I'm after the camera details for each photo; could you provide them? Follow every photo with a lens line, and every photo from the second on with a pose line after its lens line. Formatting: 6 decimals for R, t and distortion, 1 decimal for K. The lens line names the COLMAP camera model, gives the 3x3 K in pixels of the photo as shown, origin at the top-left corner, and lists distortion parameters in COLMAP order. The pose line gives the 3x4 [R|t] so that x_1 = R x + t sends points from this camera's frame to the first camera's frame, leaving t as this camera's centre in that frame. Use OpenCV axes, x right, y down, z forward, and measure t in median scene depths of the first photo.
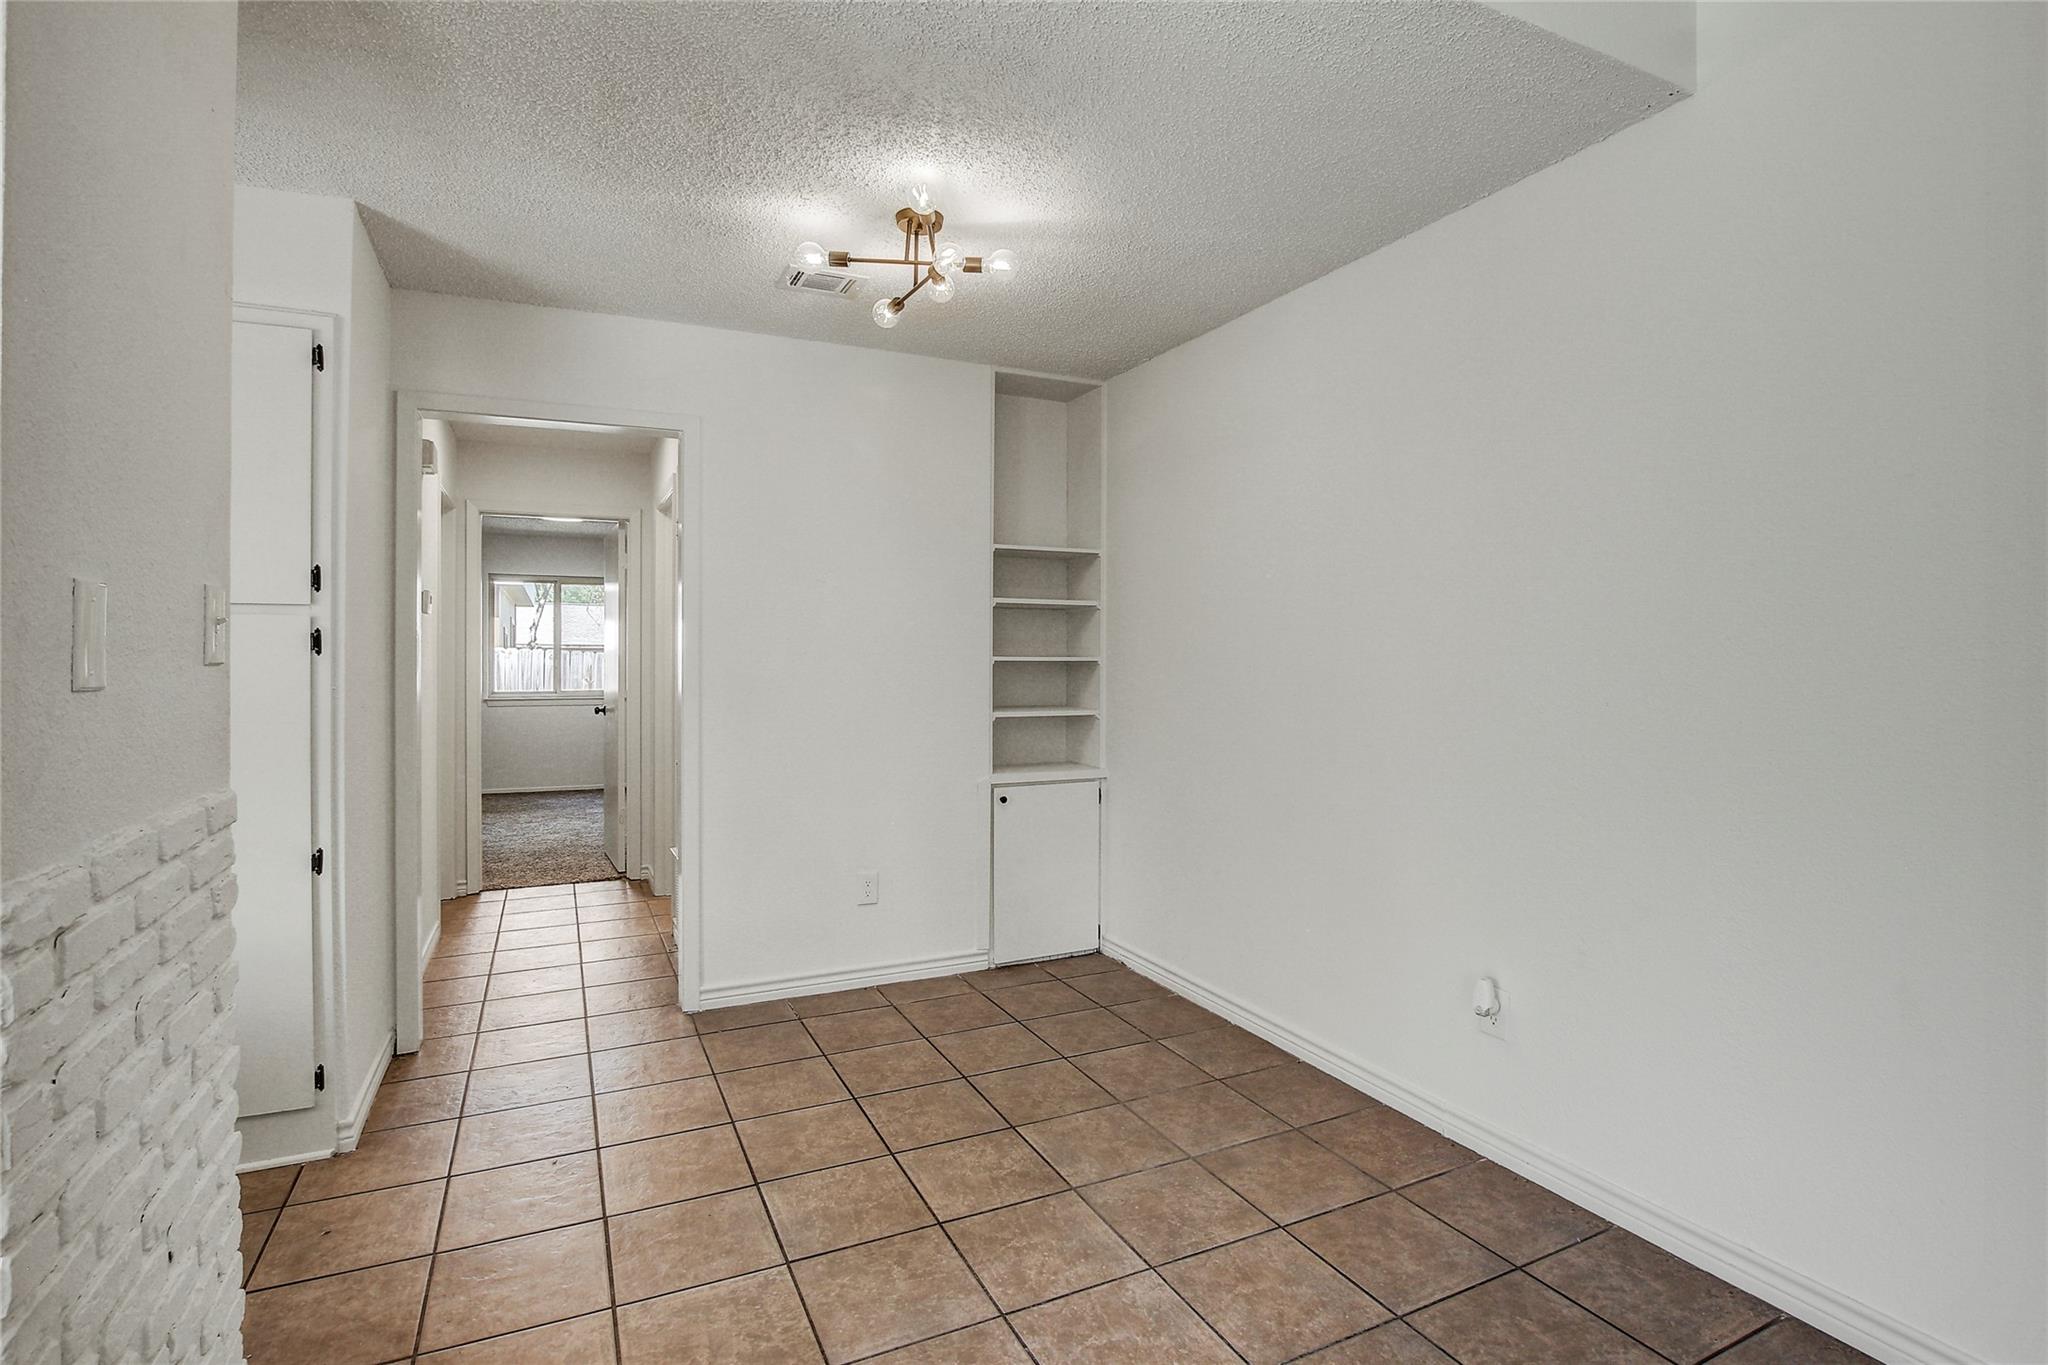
lens RADIAL K [[969.4, 0, 1009.6], [0, 969.4, 673.6], [0, 0, 1]] dist [-0.033071, 0.006319]
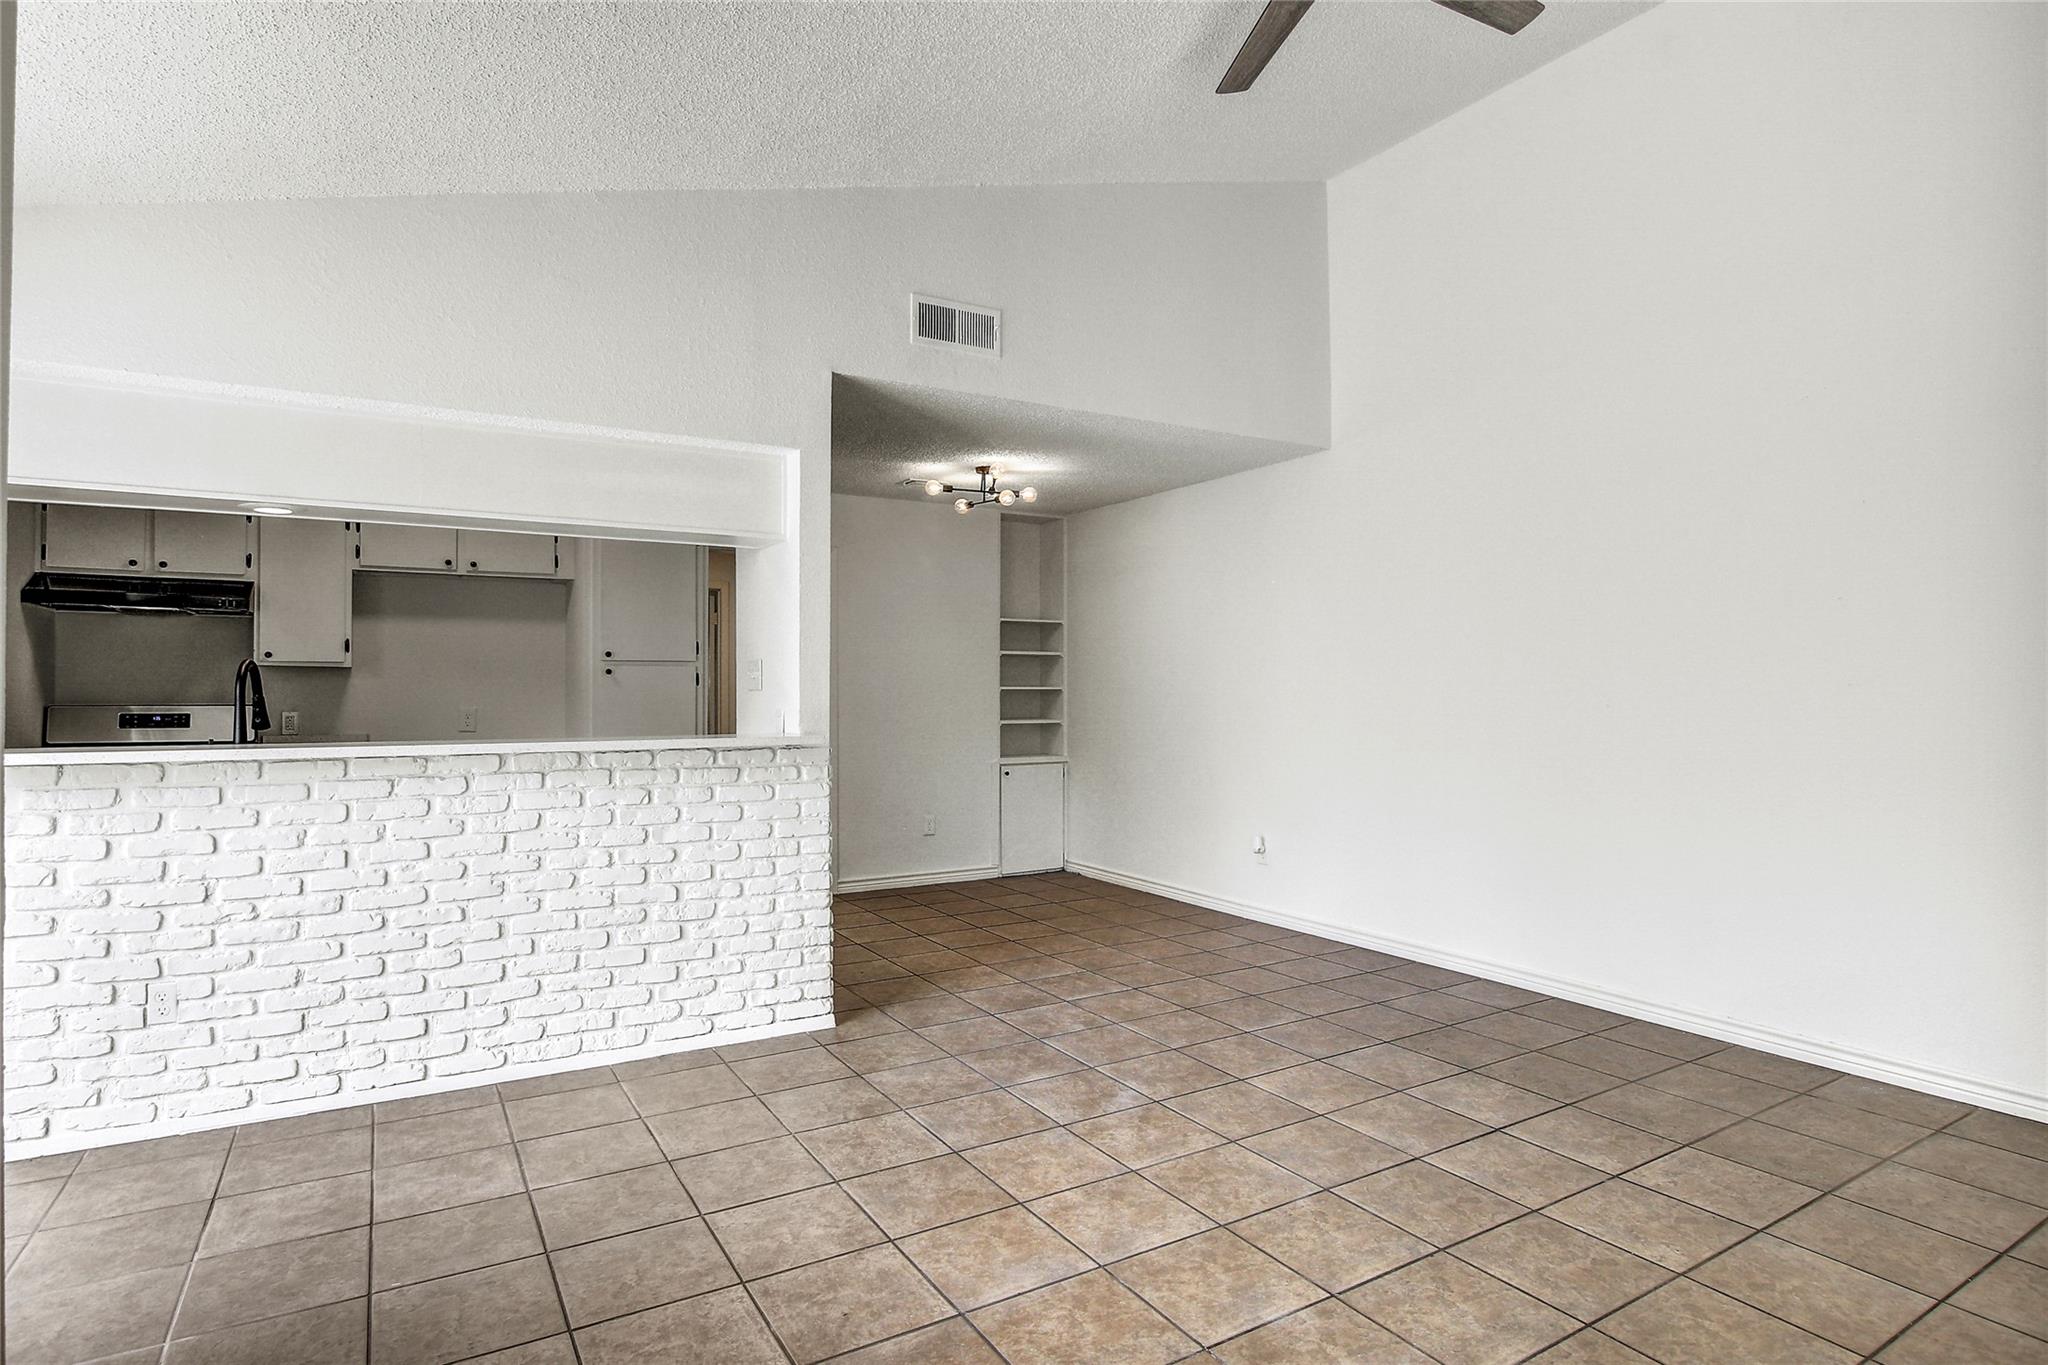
lens RADIAL K [[1080.5, 0, 1024.5], [0, 1080.5, 683.1], [0, 0, 1]] dist [-0.024112, 0.002177]
pose [[0.994332, -0.001935, 0.106302, -0.169150], [0.004354, 0.999737, -0.022524, 0.017161], [-0.106230, 0.022859, 0.994079, -0.816956]]
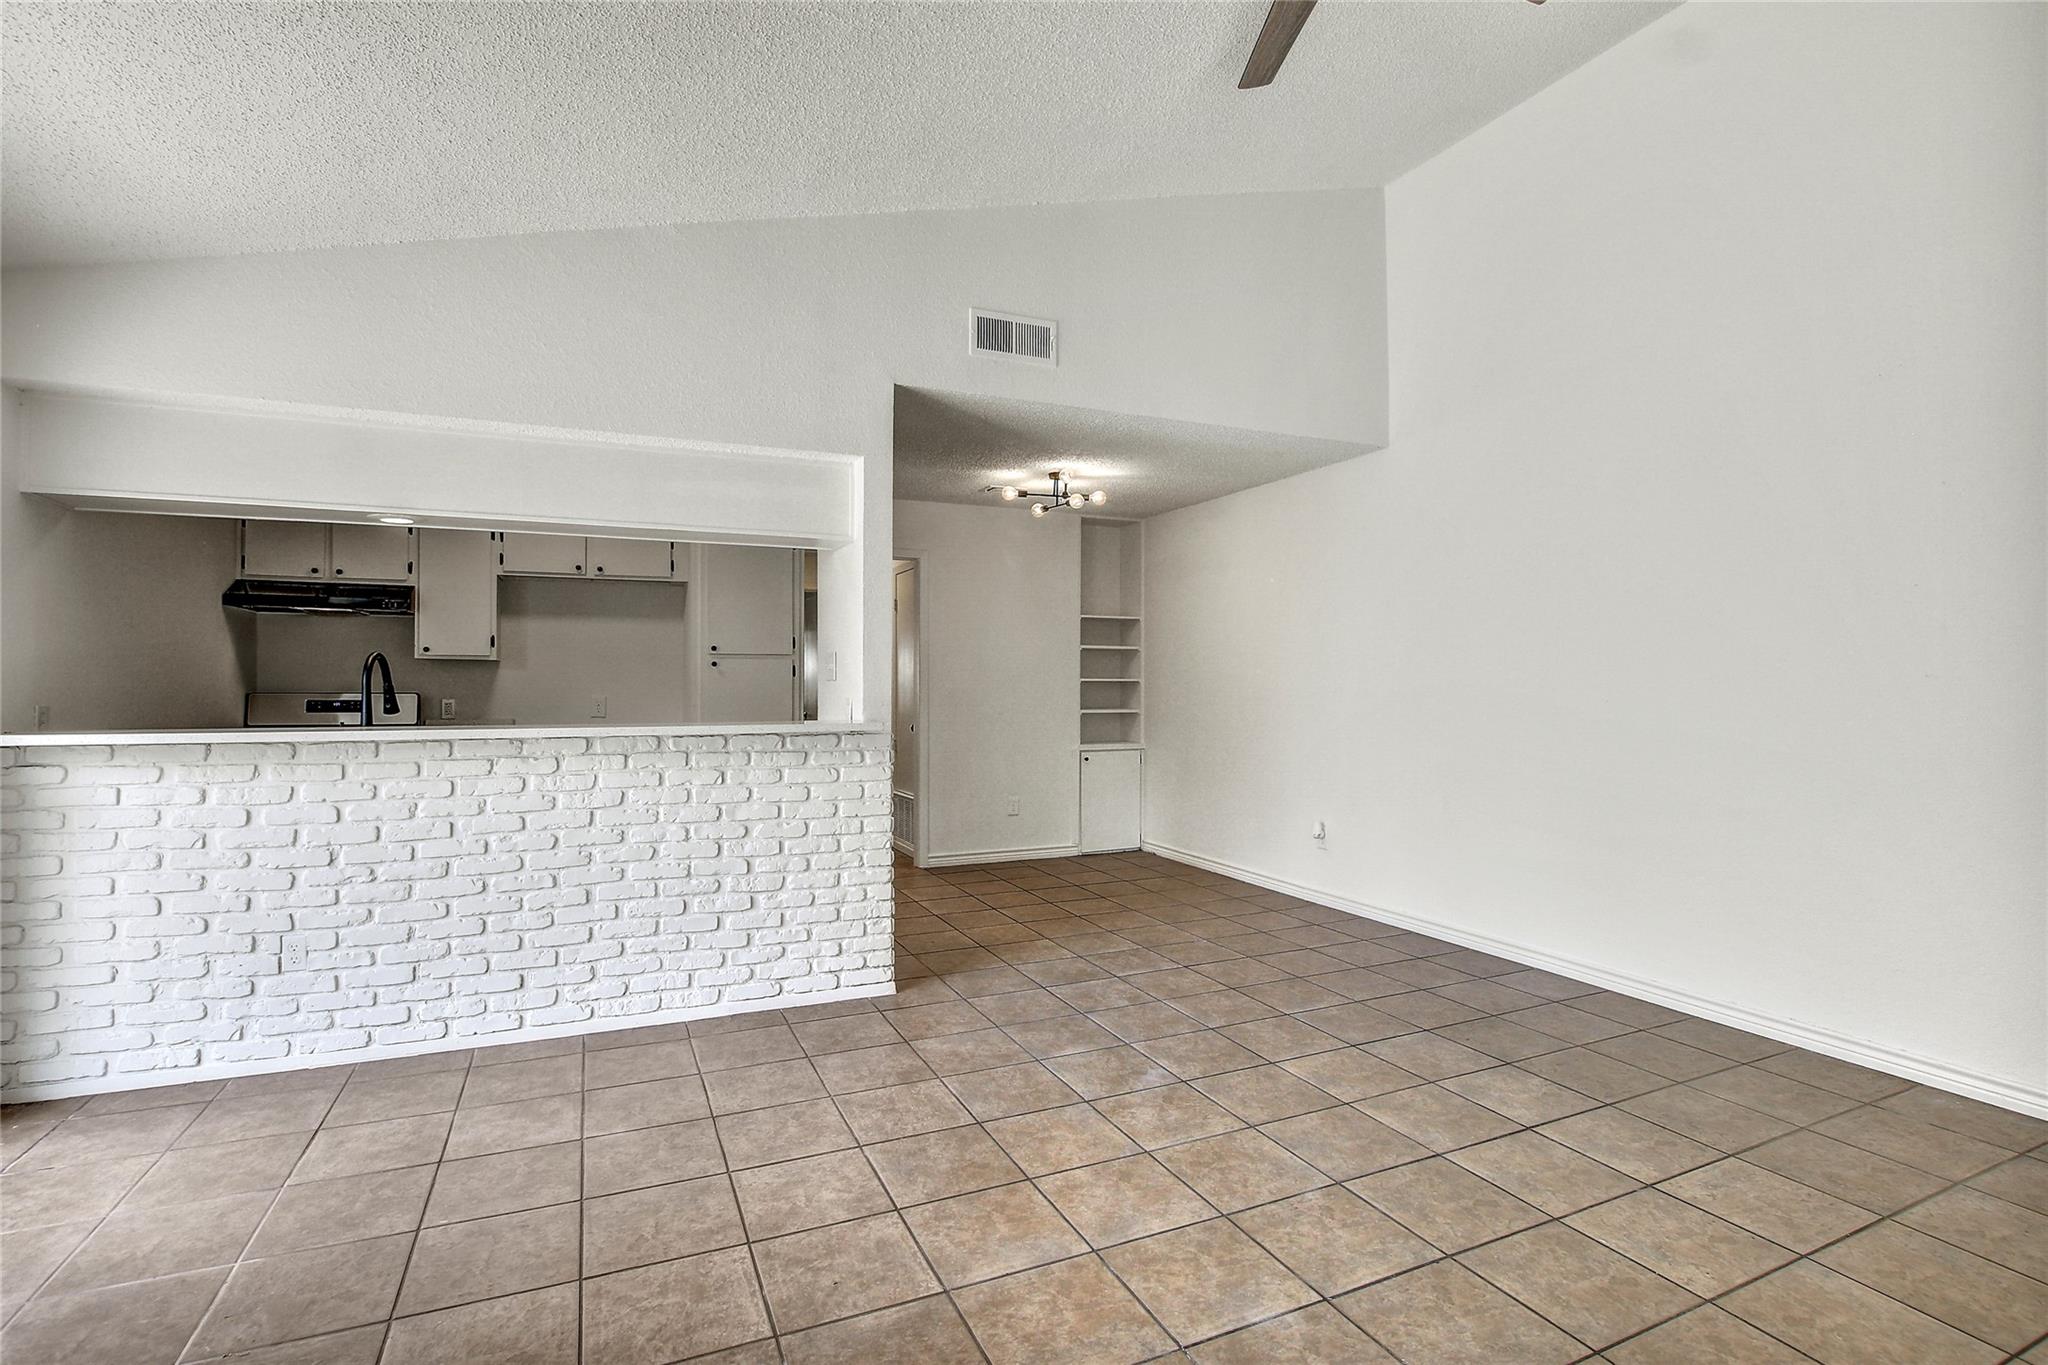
lens RADIAL K [[969.4, 0, 1027.4], [0, 969.4, 683.6], [0, 0, 1]] dist [-0.033071, 0.006319]
pose [[0.999932, -0.000113, -0.011669, -0.092717], [-0.000067, 0.999881, -0.015433, 0.018269], [0.011669, 0.015433, 0.999813, -0.762616]]
